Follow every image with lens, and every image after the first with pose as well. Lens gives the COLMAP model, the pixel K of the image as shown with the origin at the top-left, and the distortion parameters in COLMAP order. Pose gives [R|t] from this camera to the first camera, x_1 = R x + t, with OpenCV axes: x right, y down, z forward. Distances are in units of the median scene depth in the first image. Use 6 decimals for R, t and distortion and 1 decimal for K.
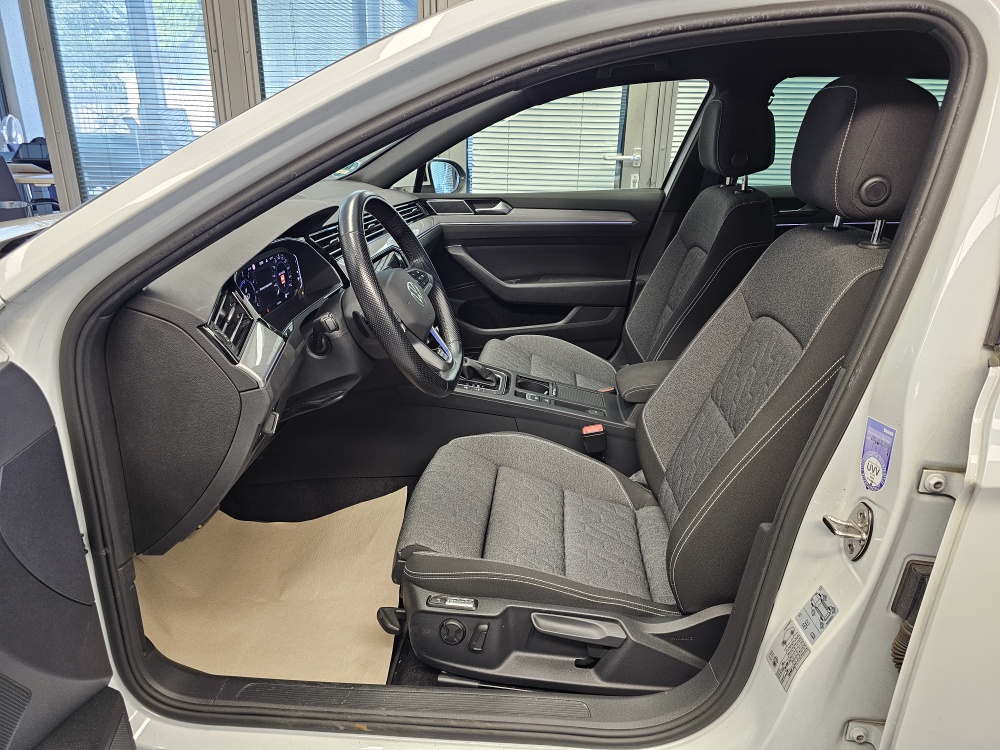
lens RADIAL K [[692.4, 0, 506.2], [0, 692.4, 367.3], [0, 0, 1]] dist [0.031121, -0.068319]
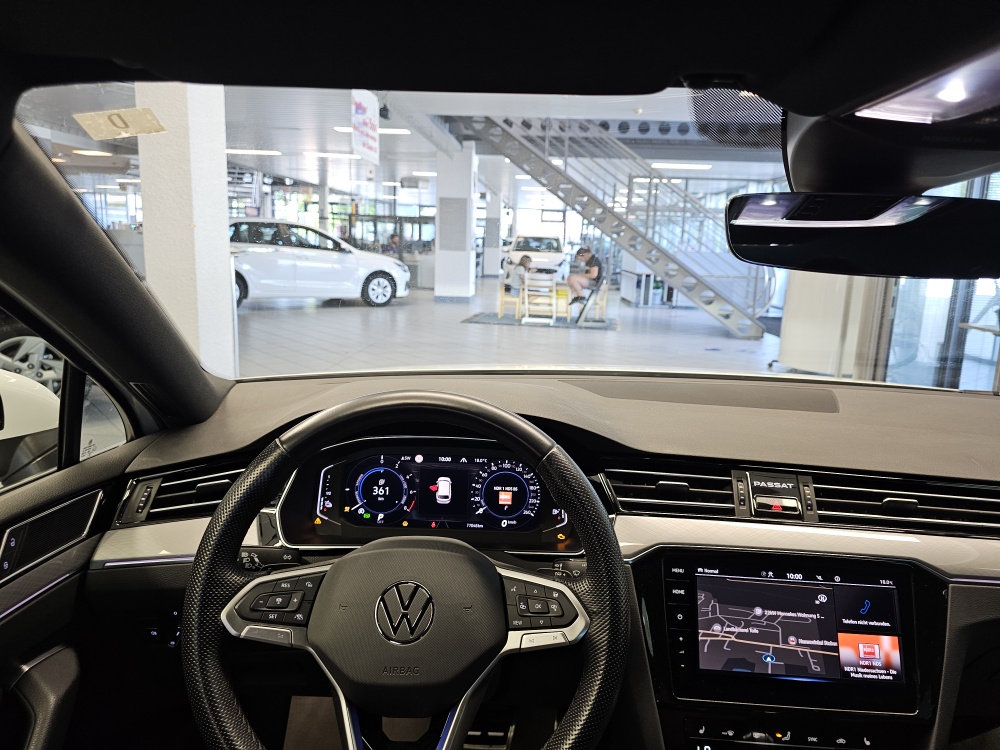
lens RADIAL K [[676.2, 0, 513.1], [0, 676.2, 368.1], [0, 0, 1]] dist [0.080584, -0.102275]
pose [[0.069539, 0.171658, -0.982699, 0.263243], [-0.370861, 0.918930, 0.134276, -0.300314], [0.926081, 0.355108, 0.127563, 0.805251]]
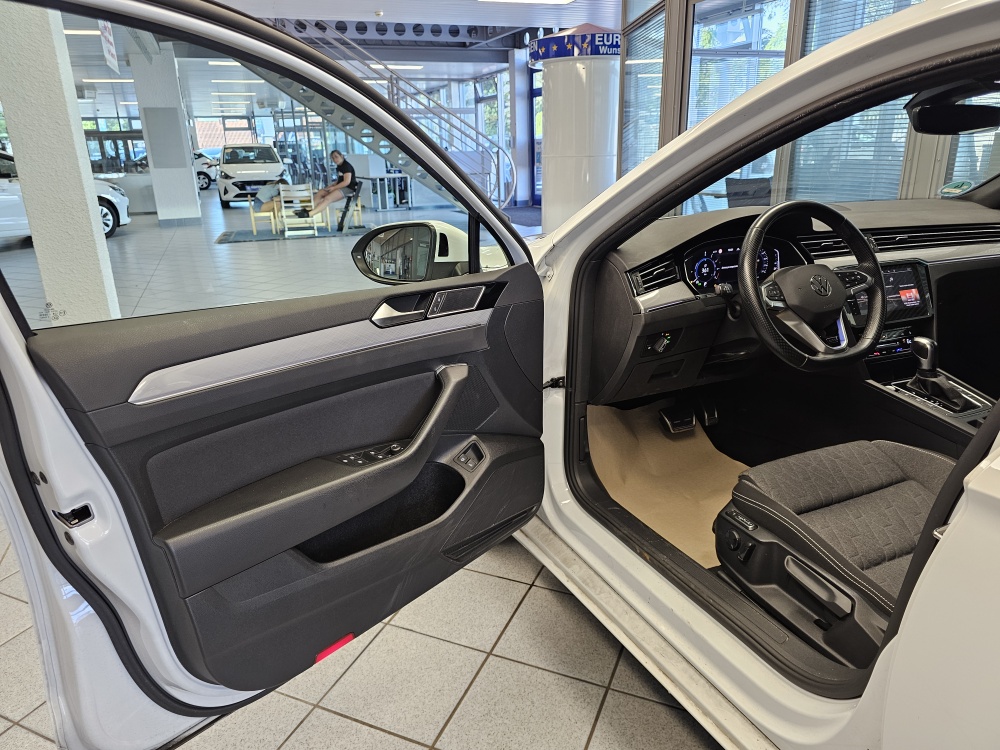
lens RADIAL K [[688.8, 0, 488.3], [0, 688.8, 361.5], [0, 0, 1]] dist [0.058808, -0.064881]
pose [[0.474003, 0.233839, -0.848905, 0.556252], [-0.264593, 0.957361, 0.115973, 0.027072], [0.839828, 0.169642, 0.515665, -0.076228]]
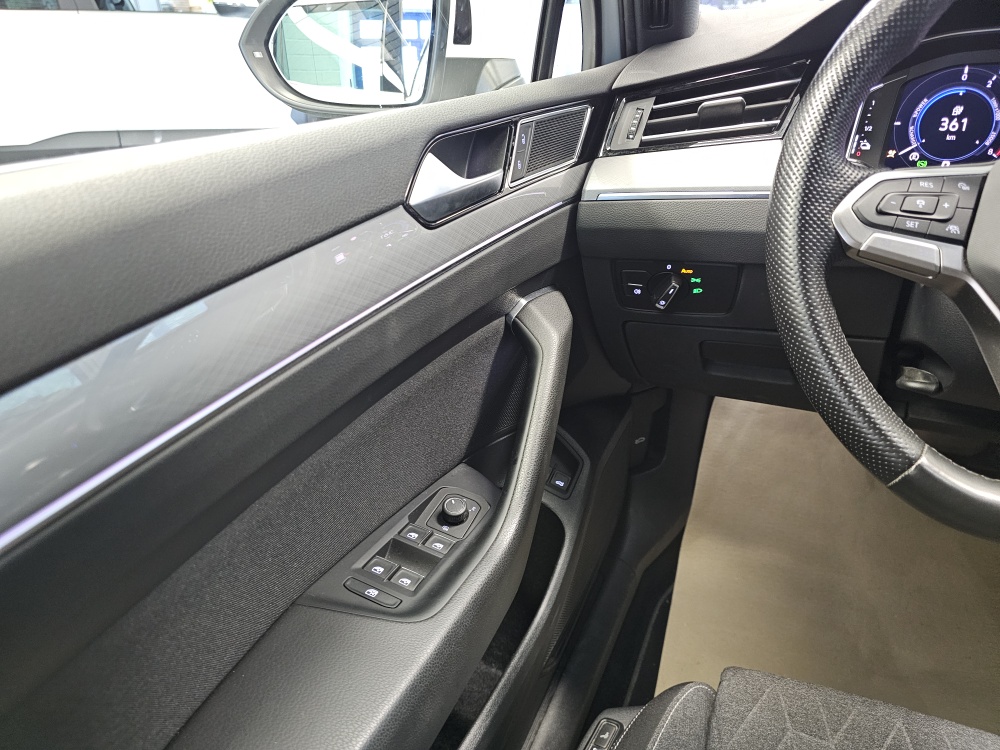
lens RADIAL K [[685.9, 0, 497.9], [0, 685.9, 371.9], [0, 0, 1]] dist [0.060155, -0.058030]
pose [[-0.344676, 0.438001, -0.830273, 0.186837], [-0.278708, 0.796841, 0.536066, -0.110804], [0.896393, 0.416172, -0.152577, 0.696501]]
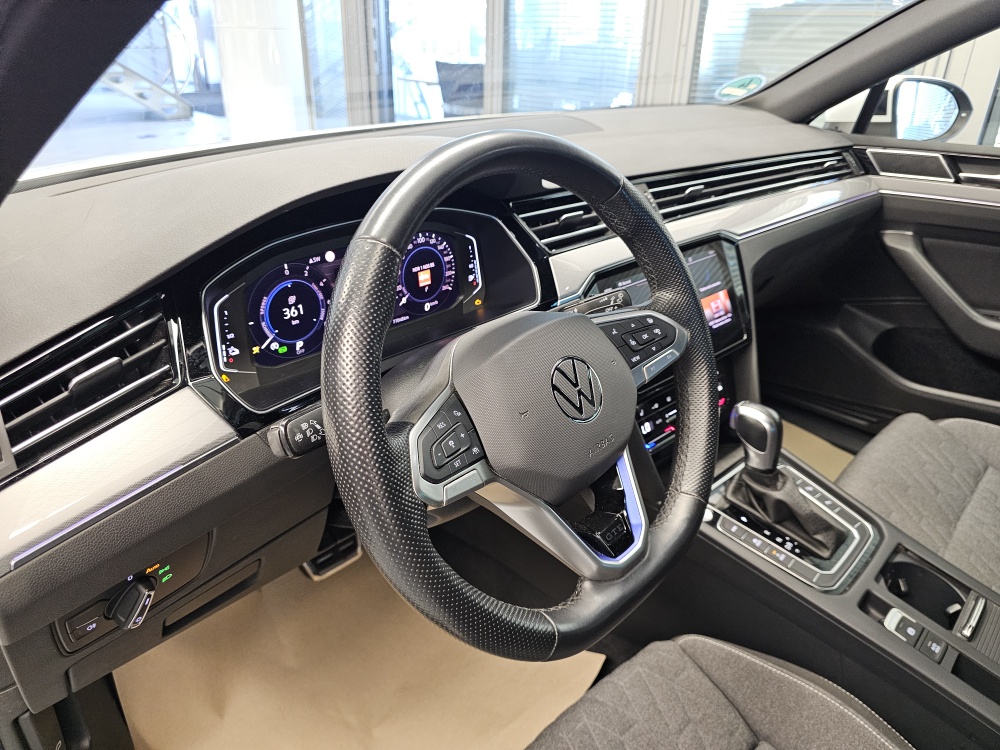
lens RADIAL K [[685.2, 0, 495.4], [0, 685.2, 353.1], [0, 0, 1]] dist [0.063447, -0.067540]
pose [[0.763156, 0.275582, -0.584506, 0.057731], [-0.223634, 0.961247, 0.161221, -0.155988], [0.606284, 0.007678, 0.795211, 0.542577]]
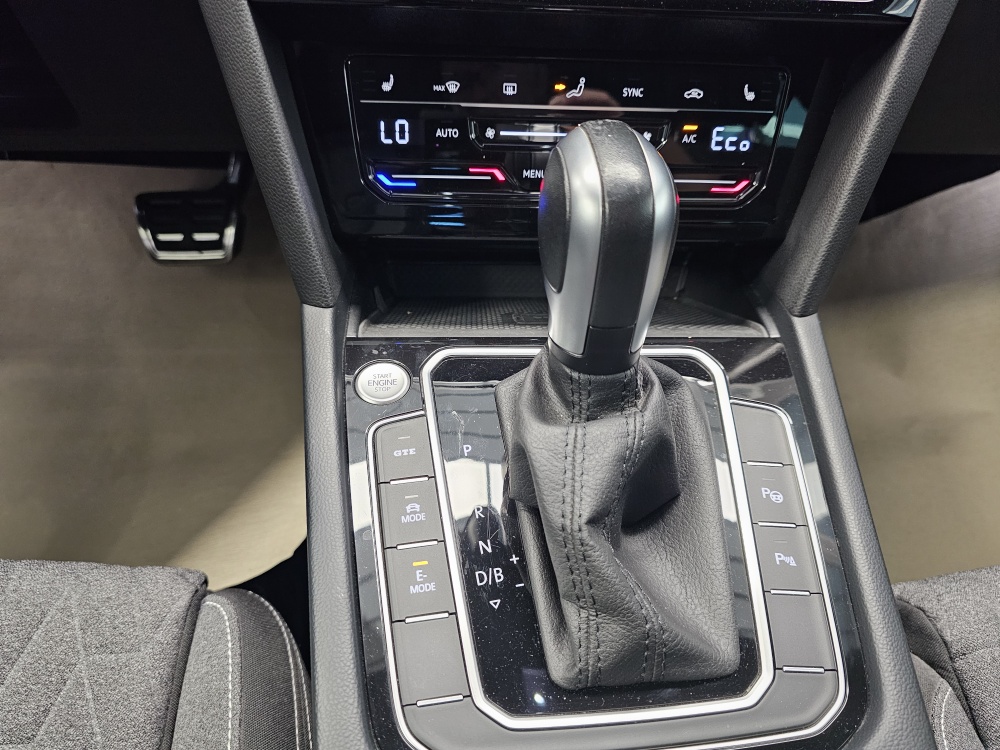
lens RADIAL K [[693.1, 0, 498.5], [0, 693.1, 375.0], [0, 0, 1]] dist [-0.004449, -0.004884]
pose [[0.177987, 0.666915, -0.723564, 0.050176], [-0.373108, 0.726138, 0.577508, -0.111756], [0.910556, 0.167179, 0.378074, 1.058281]]
